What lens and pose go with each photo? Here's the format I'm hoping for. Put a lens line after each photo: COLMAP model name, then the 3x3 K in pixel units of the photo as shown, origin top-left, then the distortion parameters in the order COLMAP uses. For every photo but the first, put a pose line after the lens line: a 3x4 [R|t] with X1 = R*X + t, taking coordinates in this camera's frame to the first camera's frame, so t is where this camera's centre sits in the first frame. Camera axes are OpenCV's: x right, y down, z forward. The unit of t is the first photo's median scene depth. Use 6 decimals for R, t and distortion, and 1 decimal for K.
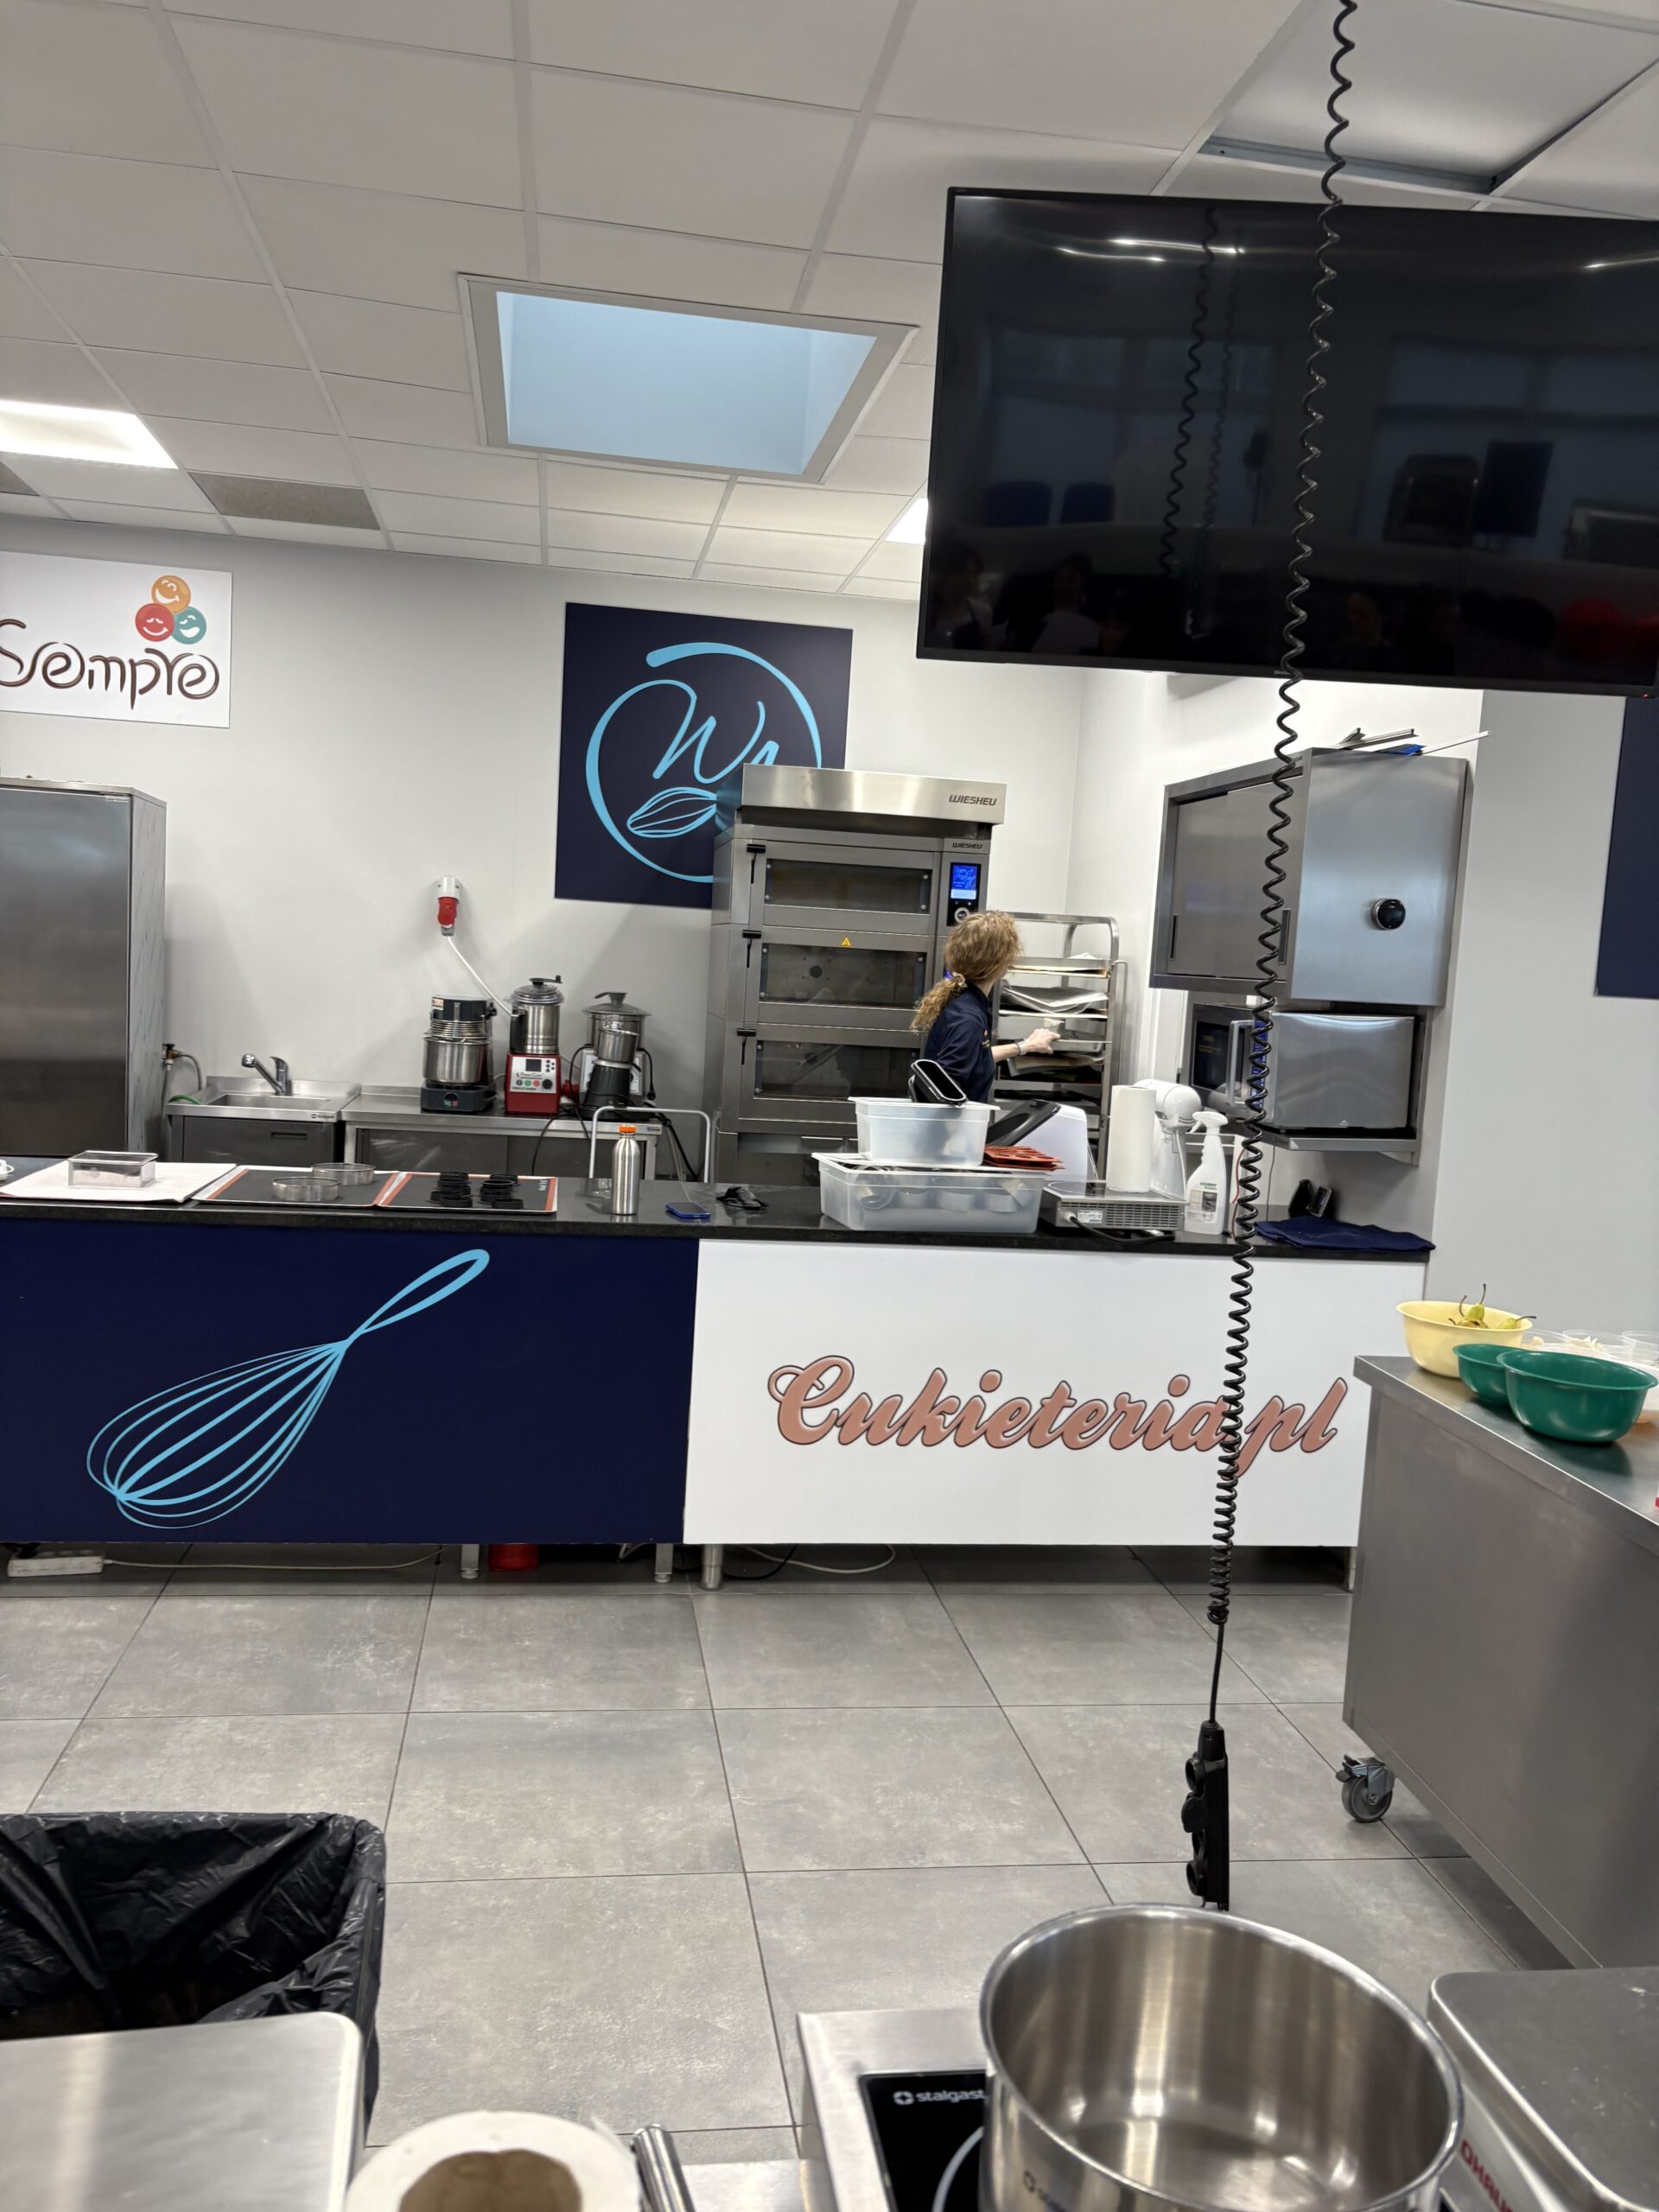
lens RADIAL K [[1664.6, 0, 829.1], [0, 1664.6, 1115.3], [0, 0, 1]] dist [0.029239, -0.034825]
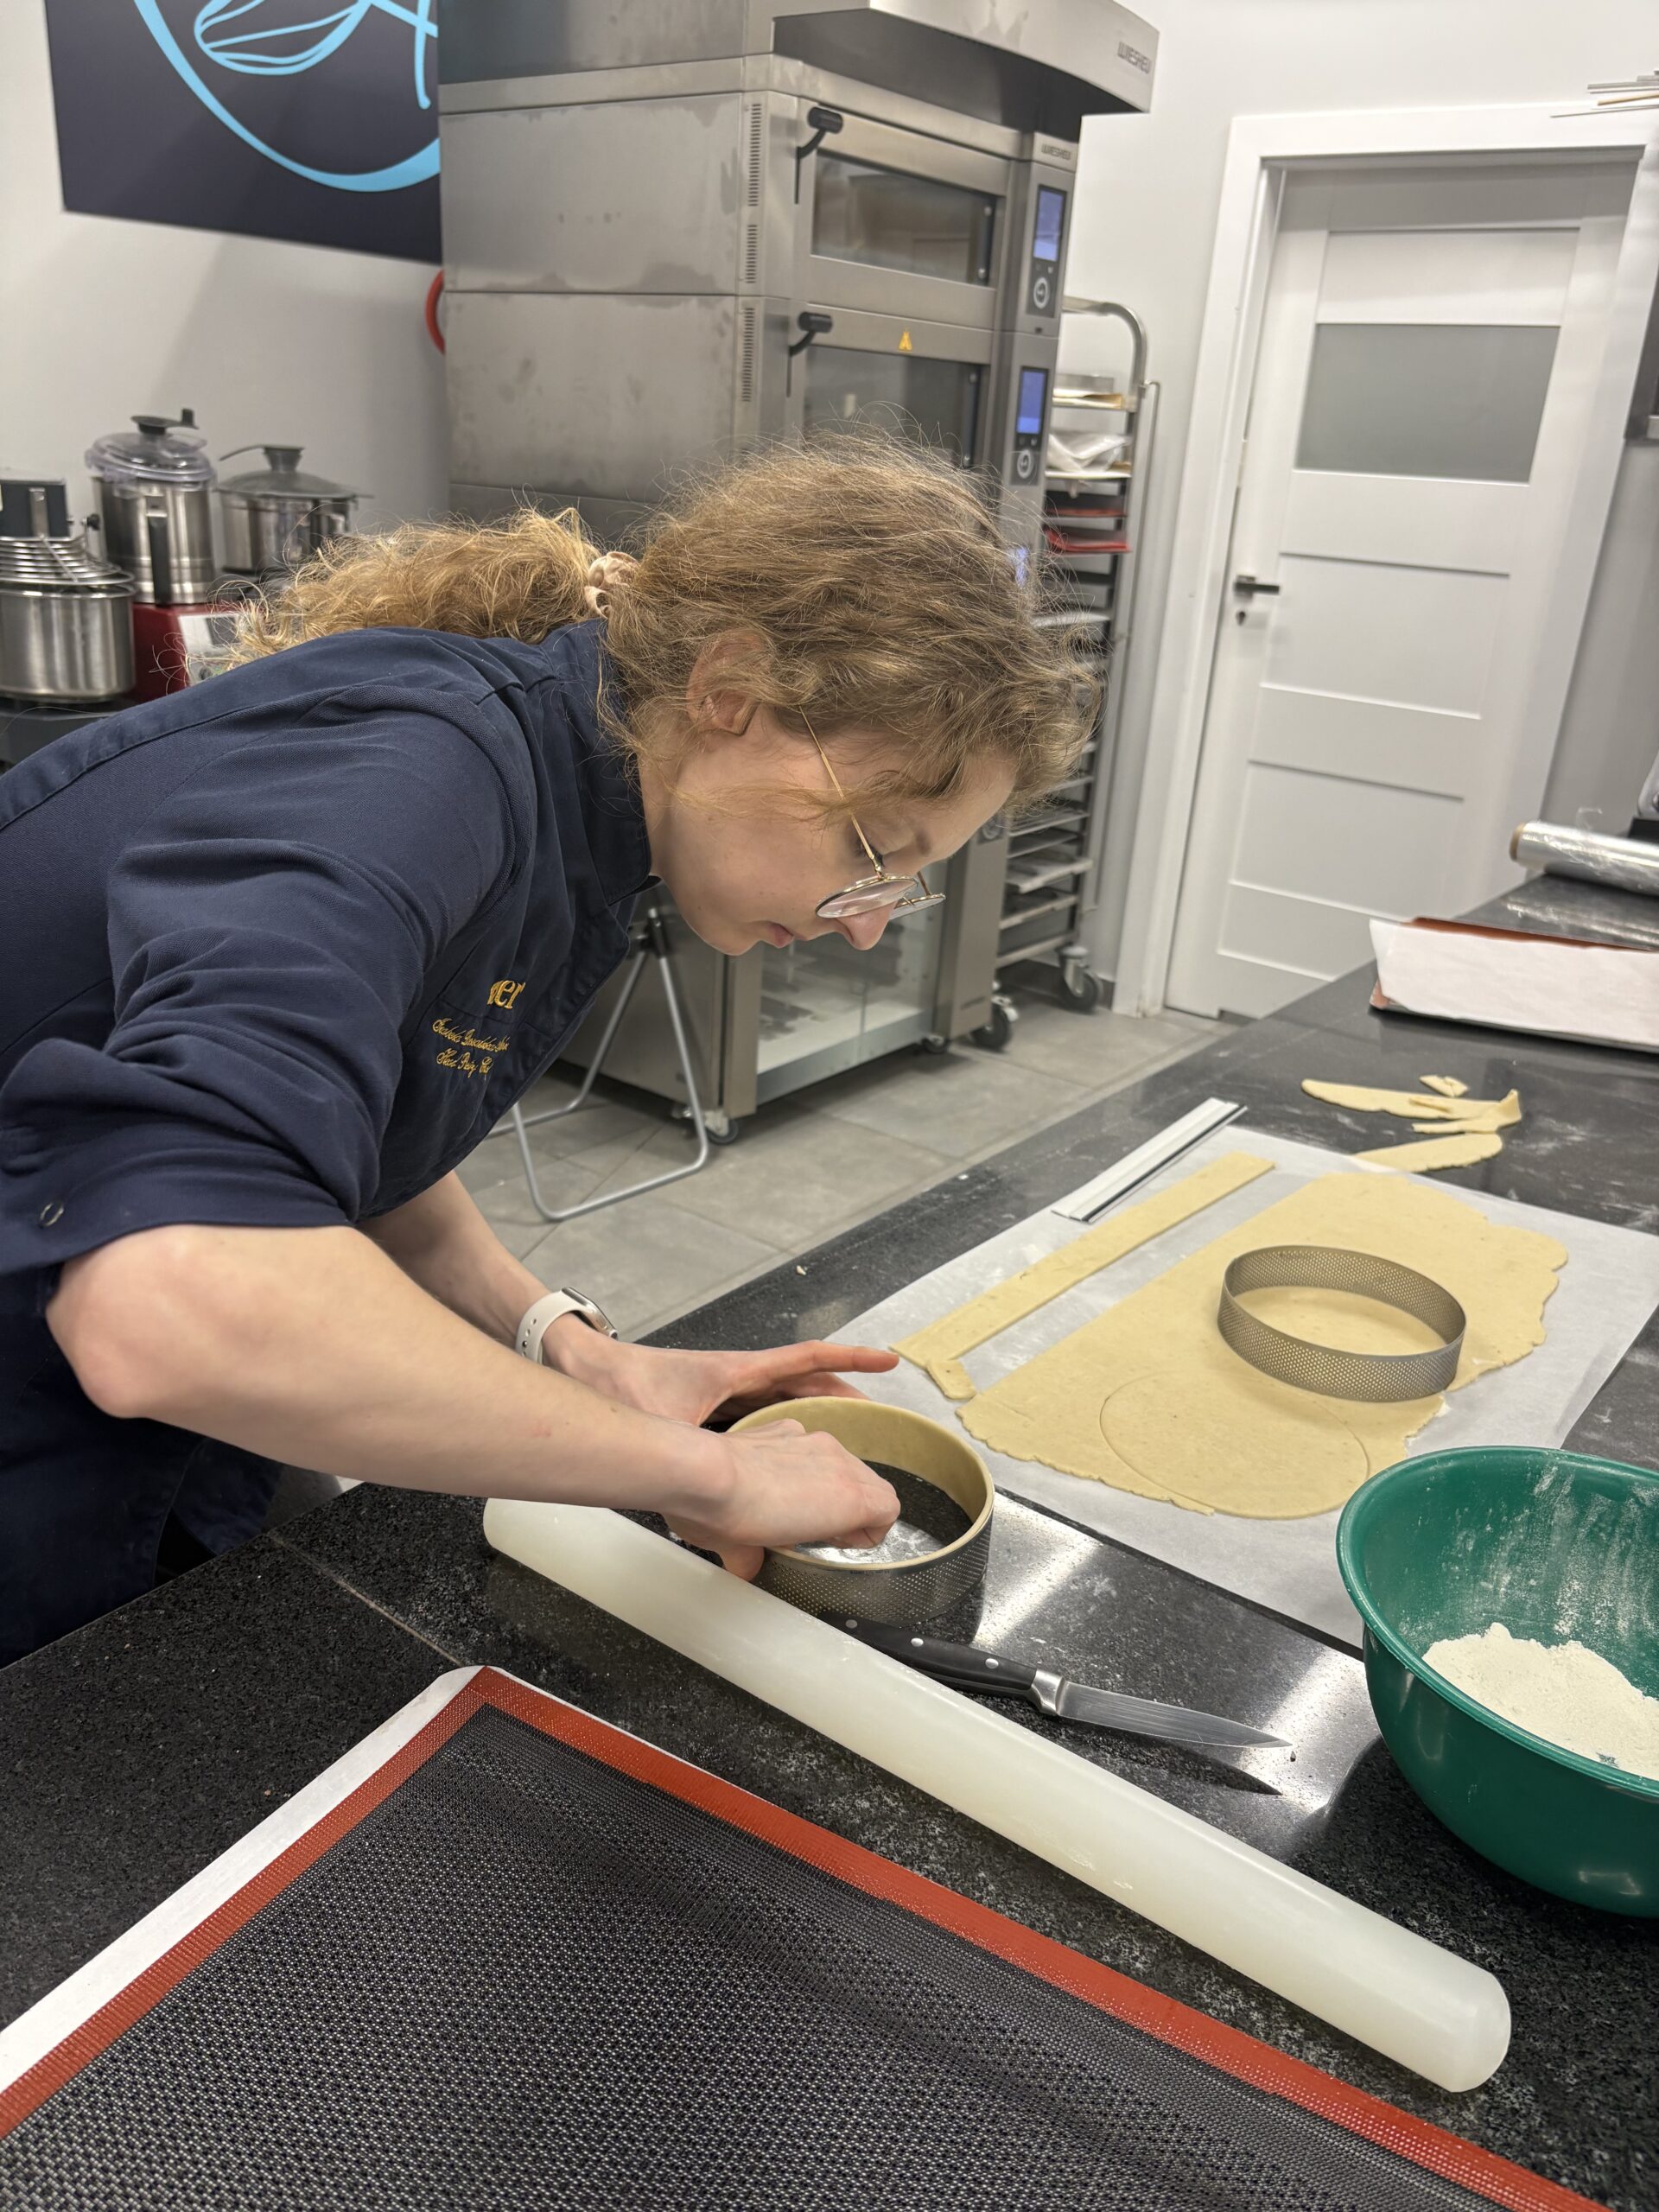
lens RADIAL K [[1664.6, 0, 829.3], [0, 1664.6, 1118.1], [0, 0, 1]] dist [0.029239, -0.034825]
pose [[0.729029, -0.279127, 0.624984, -1.049179], [0.052023, 0.933029, 0.356020, -0.164381], [-0.682502, -0.227035, 0.694727, 1.513523]]
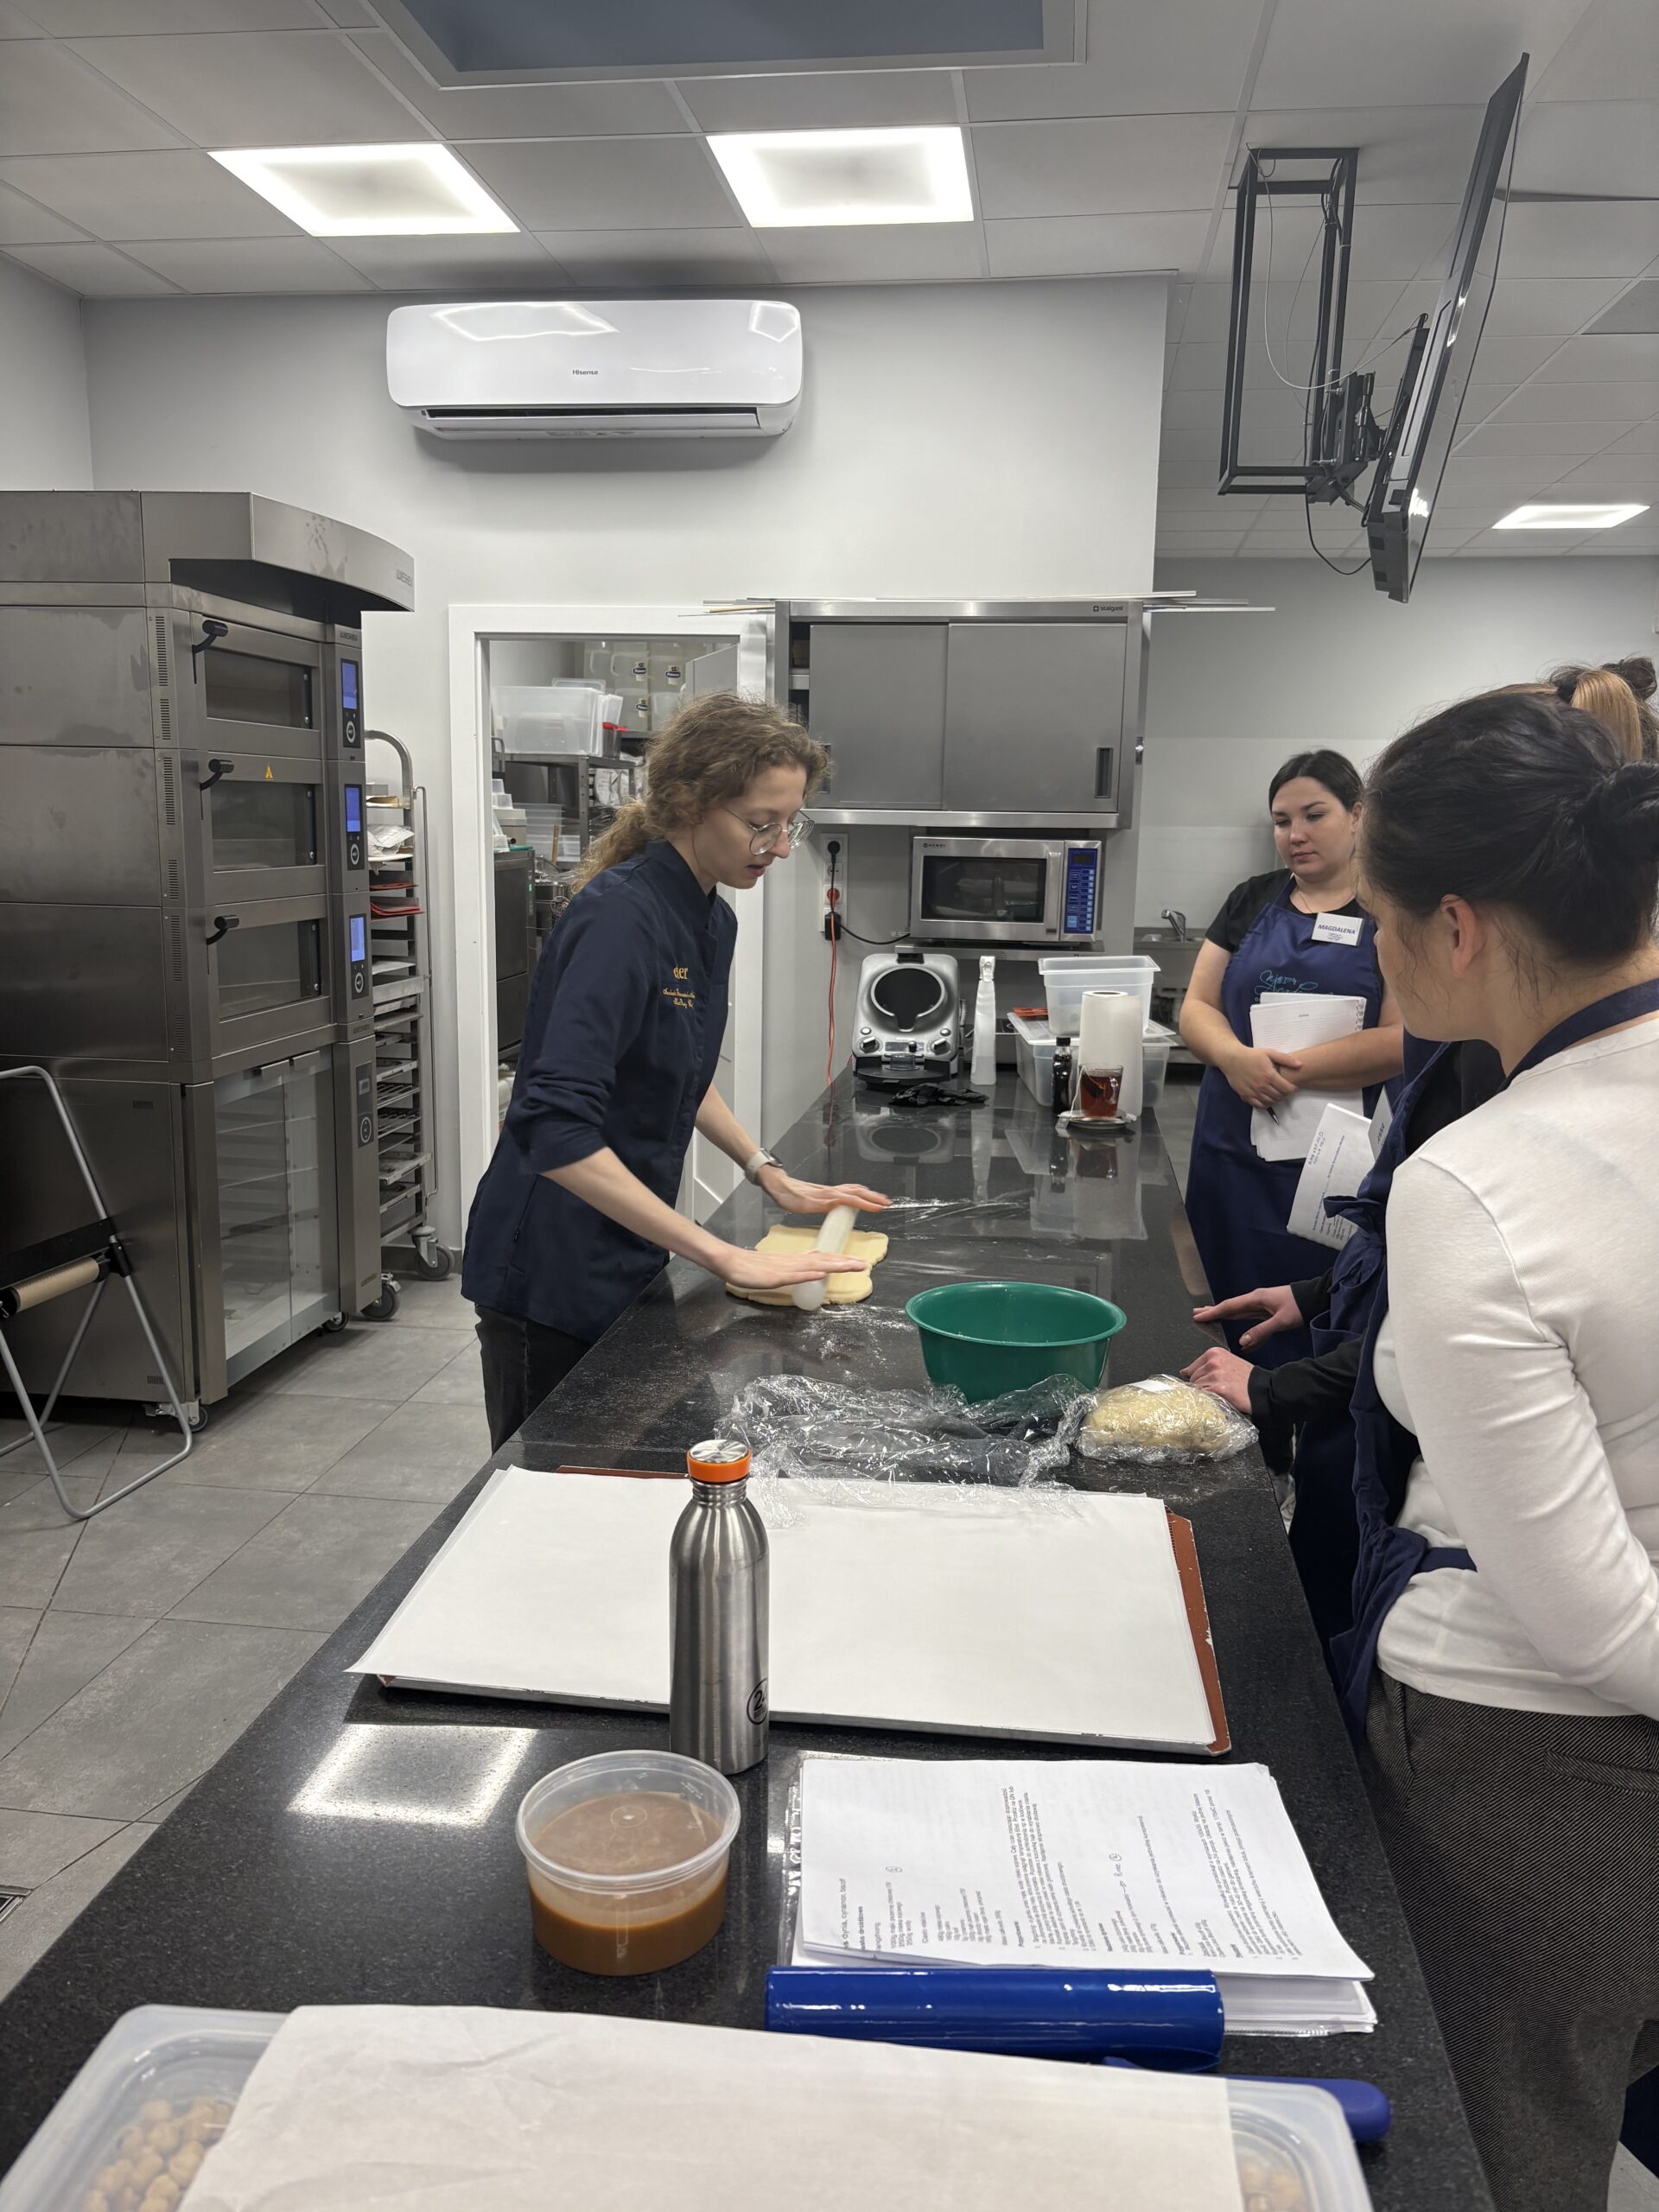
lens RADIAL K [[1664.6, 0, 843.8], [0, 1664.6, 1110.1], [0, 0, 1]] dist [0.029239, -0.034825]
pose [[0.275609, -0.222739, 0.935108, -1.539213], [0.090145, 0.974486, 0.205550, -0.227531], [-0.957034, 0.027644, 0.288656, 1.479407]]
